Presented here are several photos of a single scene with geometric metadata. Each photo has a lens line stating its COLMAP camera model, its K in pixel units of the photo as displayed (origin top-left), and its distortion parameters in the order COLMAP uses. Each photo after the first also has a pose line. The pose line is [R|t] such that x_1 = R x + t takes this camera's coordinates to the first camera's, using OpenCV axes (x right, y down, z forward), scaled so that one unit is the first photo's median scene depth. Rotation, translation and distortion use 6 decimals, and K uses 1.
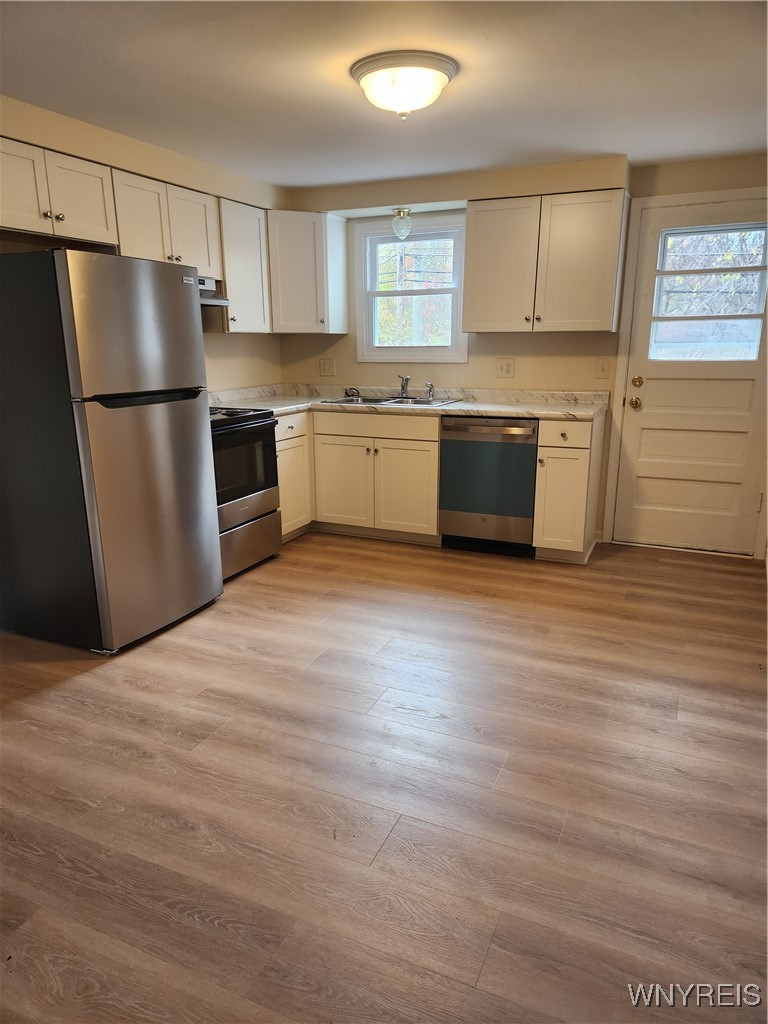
lens RADIAL K [[695.3, 0, 382.1], [0, 695.3, 517.6], [0, 0, 1]] dist [0.100929, -0.102393]
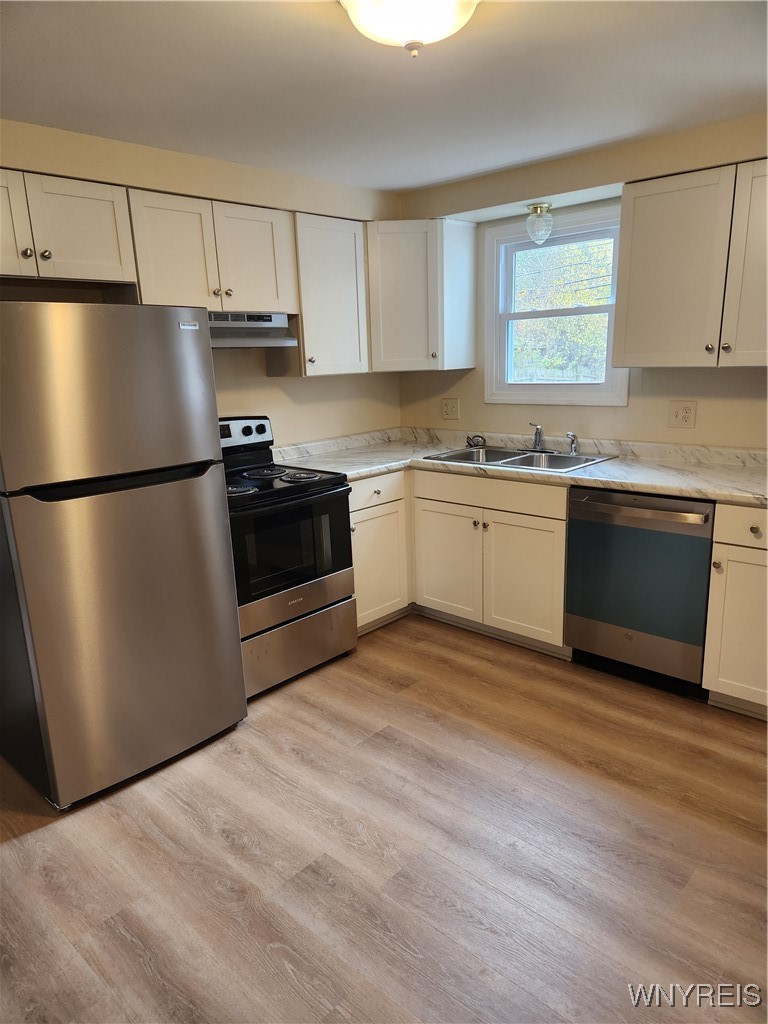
lens RADIAL K [[695.3, 0, 382.1], [0, 695.3, 517.6], [0, 0, 1]] dist [0.100929, -0.102393]
pose [[0.948467, 0.048194, -0.313190, 0.136157], [-0.050973, 0.998700, -0.000687, -0.109667], [0.312750, 0.016616, 0.949690, 0.273738]]
